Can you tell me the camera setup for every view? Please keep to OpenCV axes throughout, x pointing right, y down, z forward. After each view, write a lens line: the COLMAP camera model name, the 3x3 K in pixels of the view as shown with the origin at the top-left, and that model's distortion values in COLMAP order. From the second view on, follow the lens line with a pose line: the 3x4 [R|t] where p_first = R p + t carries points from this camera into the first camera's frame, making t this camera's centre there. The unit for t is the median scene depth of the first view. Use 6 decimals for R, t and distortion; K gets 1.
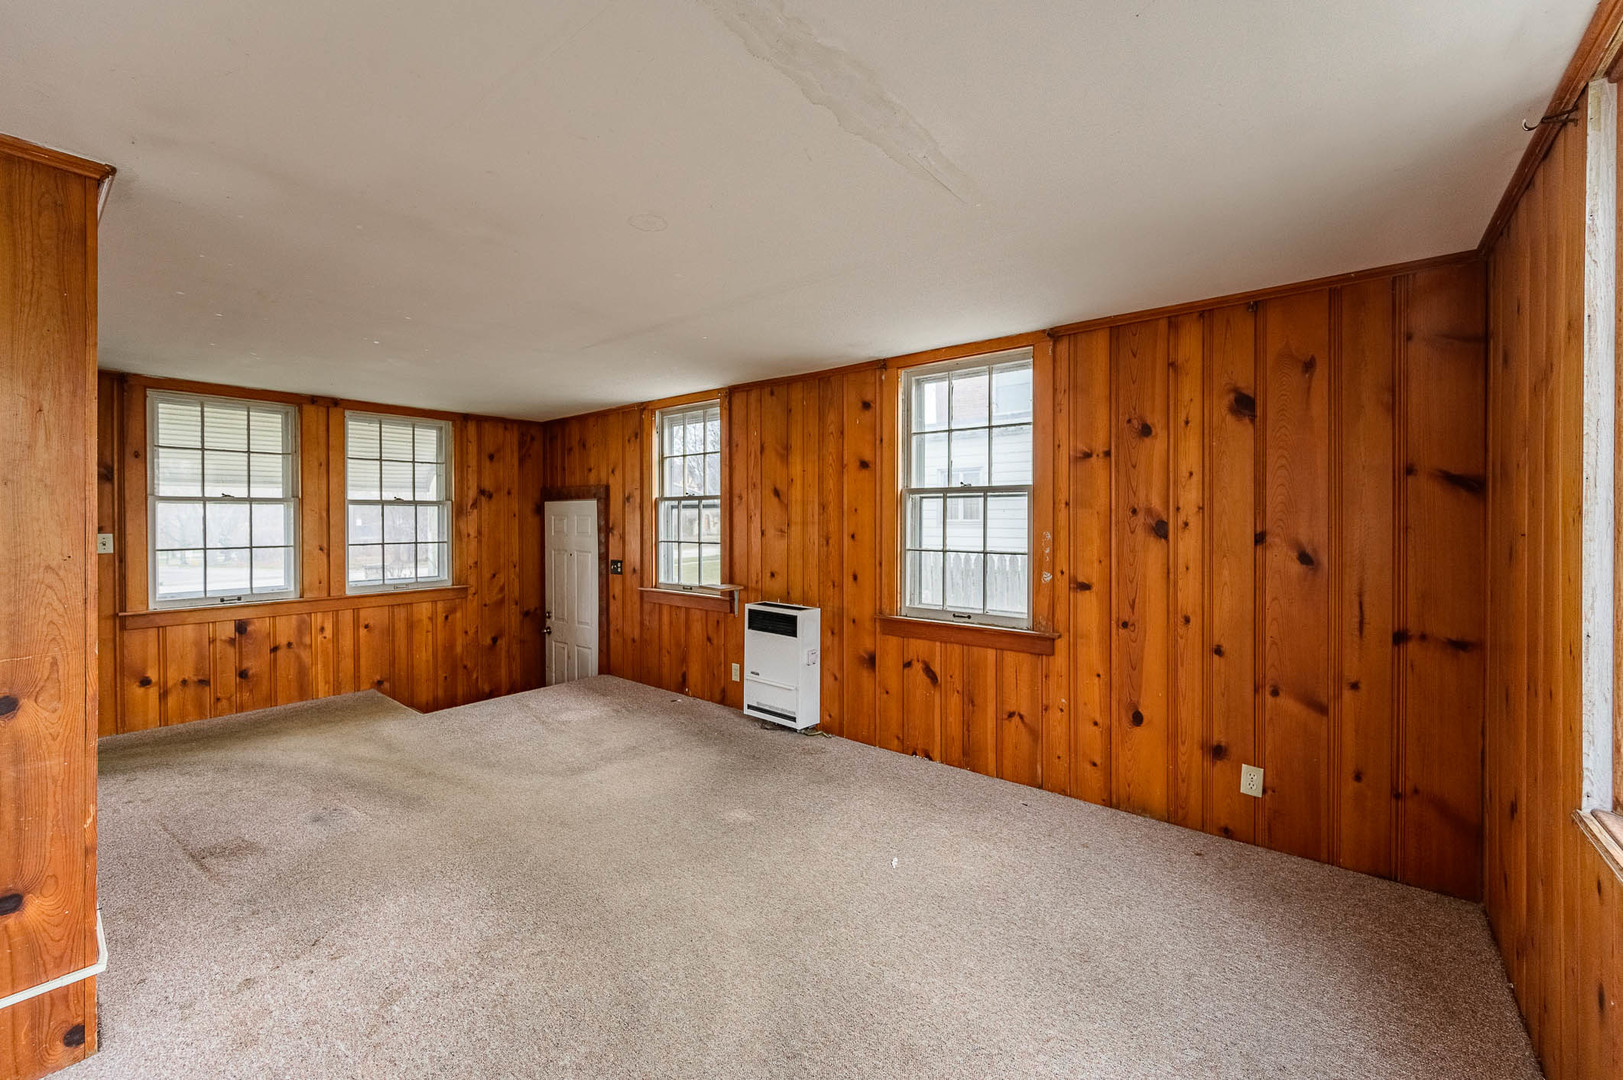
lens RADIAL K [[635.3, 0, 814.6], [0, 635.3, 523.1], [0, 0, 1]] dist [-0.000378, -0.000034]
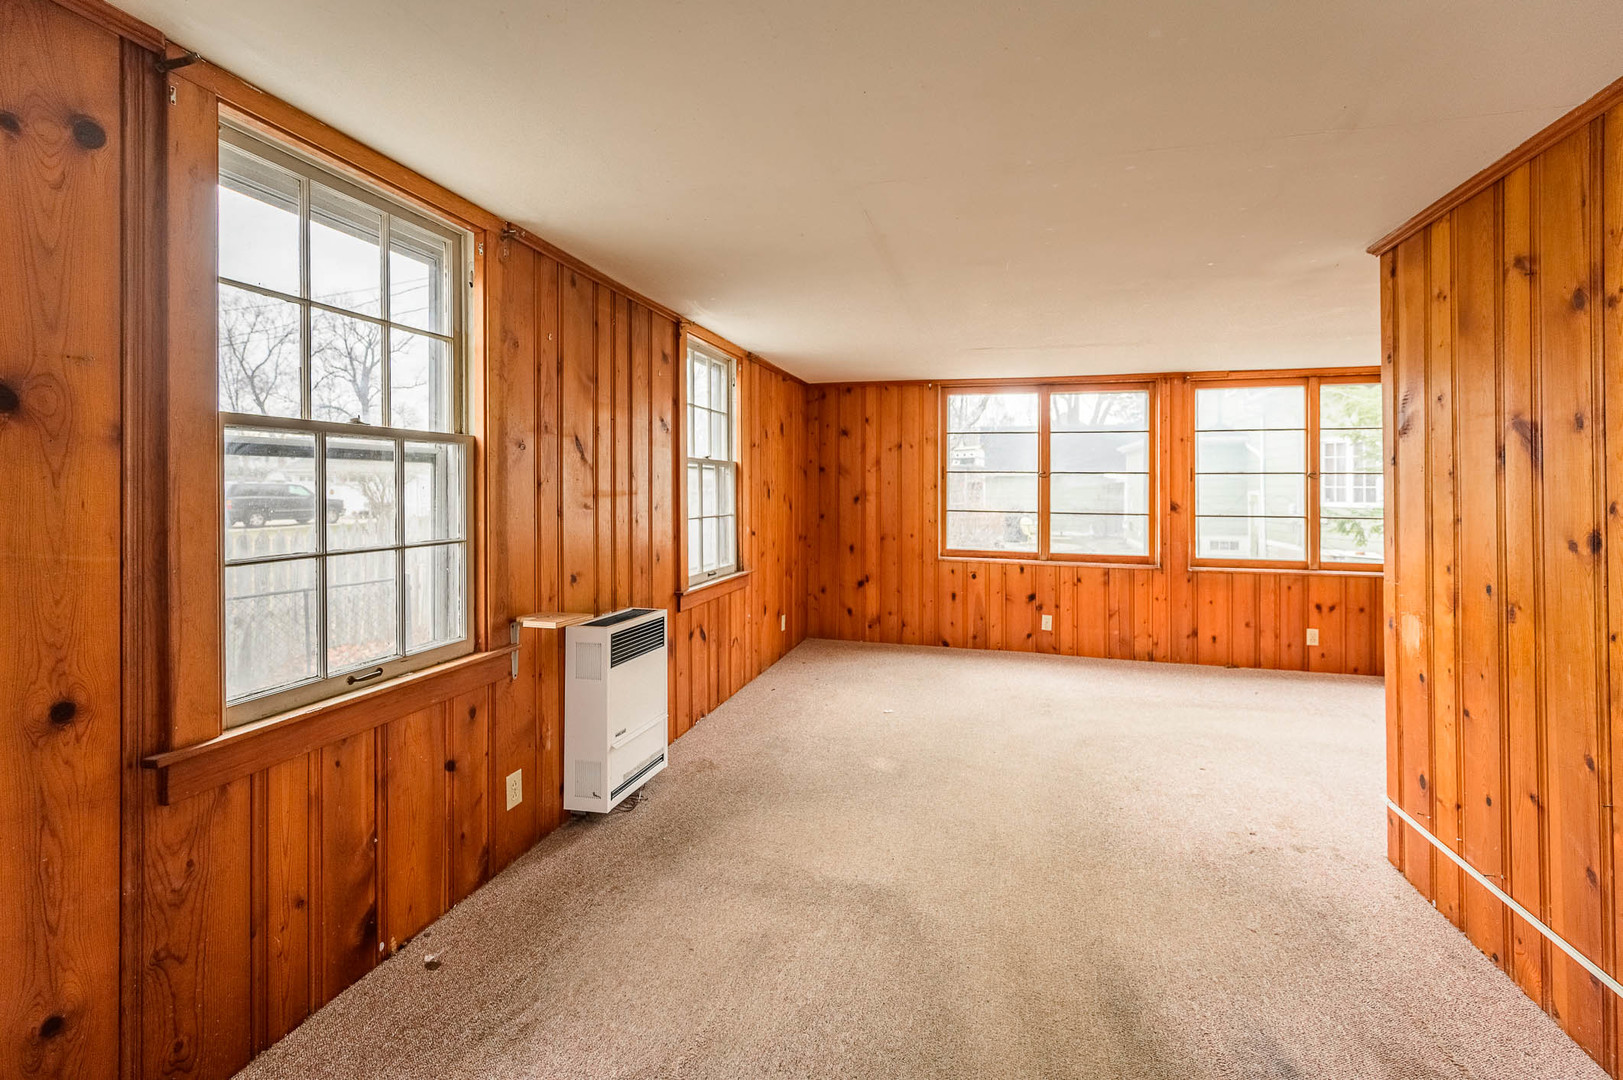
lens RADIAL K [[684.3, 0, 814.6], [0, 684.3, 483.3], [0, 0, 1]] dist [0.001088, 0.000027]
pose [[-0.400502, 0.006098, 0.916276, -0.749411], [0.006288, 0.999973, -0.003906, -0.006895], [-0.916274, 0.004197, -0.400529, 1.032854]]
